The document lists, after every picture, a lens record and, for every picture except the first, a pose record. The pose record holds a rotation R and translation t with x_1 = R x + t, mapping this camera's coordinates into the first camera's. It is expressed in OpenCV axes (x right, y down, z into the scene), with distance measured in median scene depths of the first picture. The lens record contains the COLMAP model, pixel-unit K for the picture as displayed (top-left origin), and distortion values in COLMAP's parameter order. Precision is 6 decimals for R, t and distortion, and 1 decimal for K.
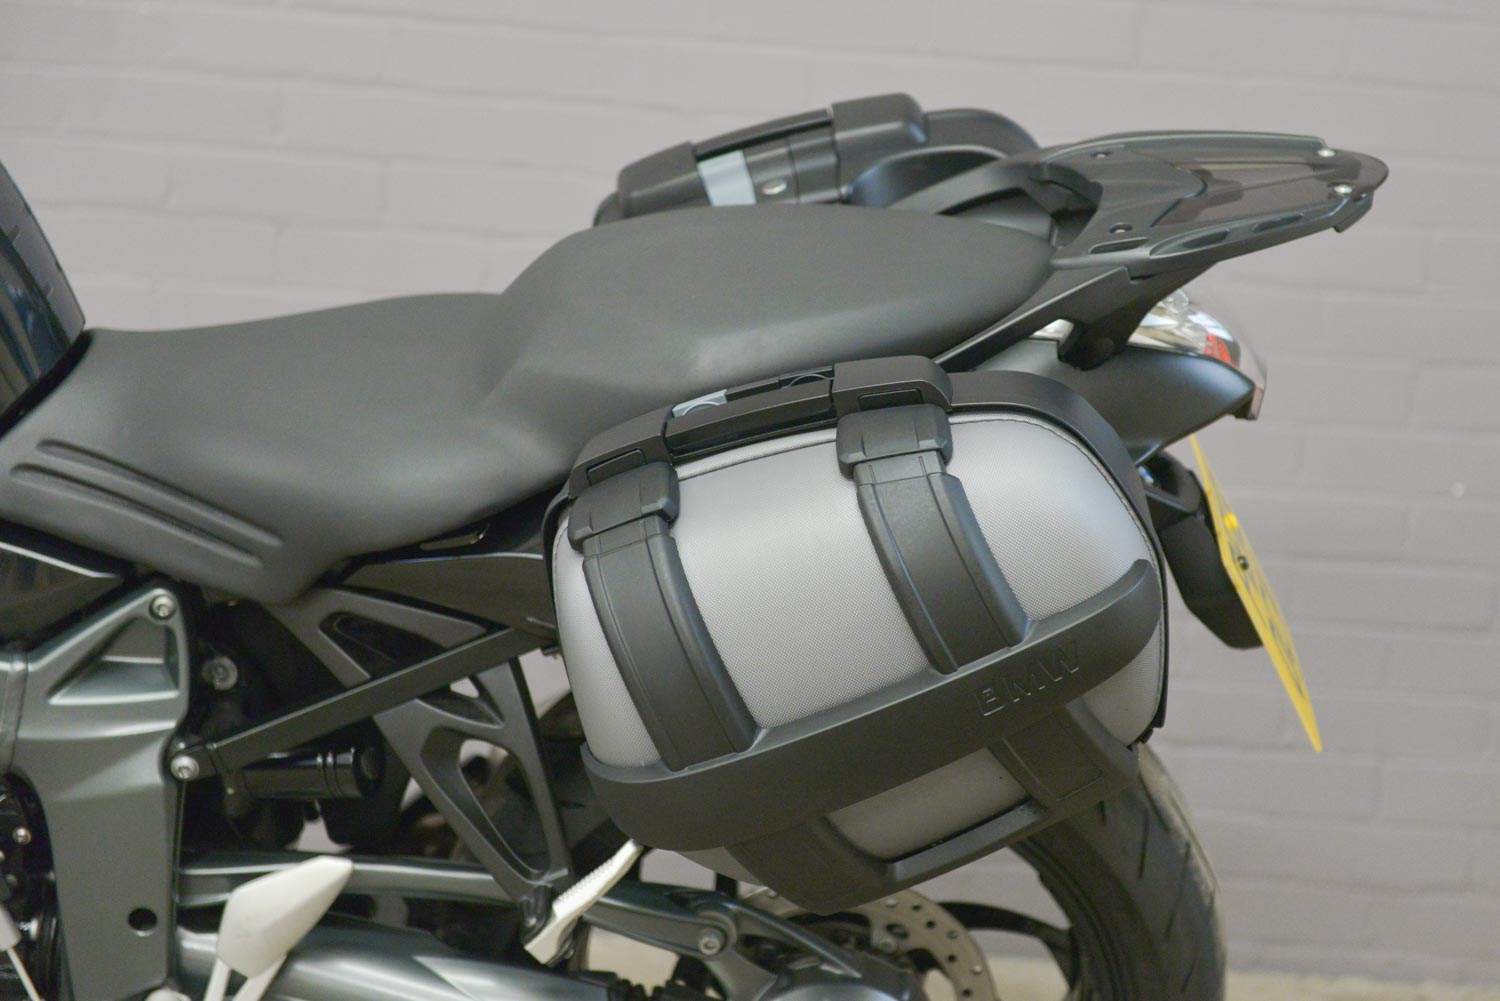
lens RADIAL K [[3293.7, 0, 815.5], [0, 3293.7, 499.5], [0, 0, 1]] dist [0.133581, 0.065525]
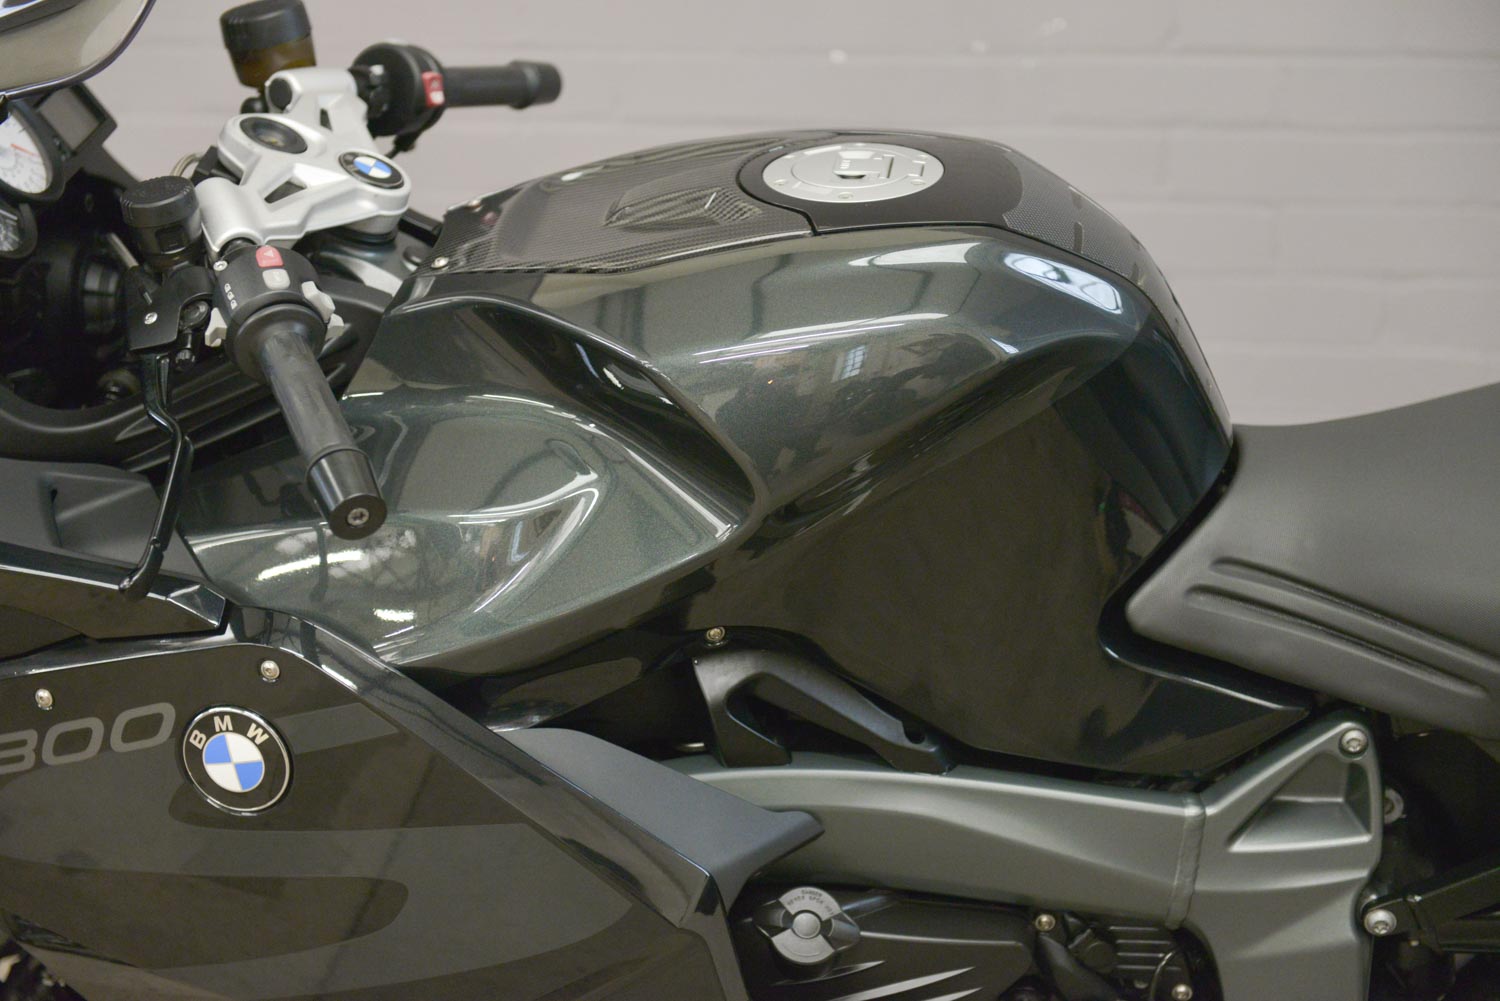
lens RADIAL K [[3011.4, 0, 704.5], [0, 3011.4, 469.2], [0, 0, 1]] dist [0.097422, -0.068601]
pose [[0.982318, -0.035689, -0.183788, -0.215269], [0.034816, 0.999362, -0.007974, -0.039661], [0.183955, 0.001435, 0.982934, 0.173195]]
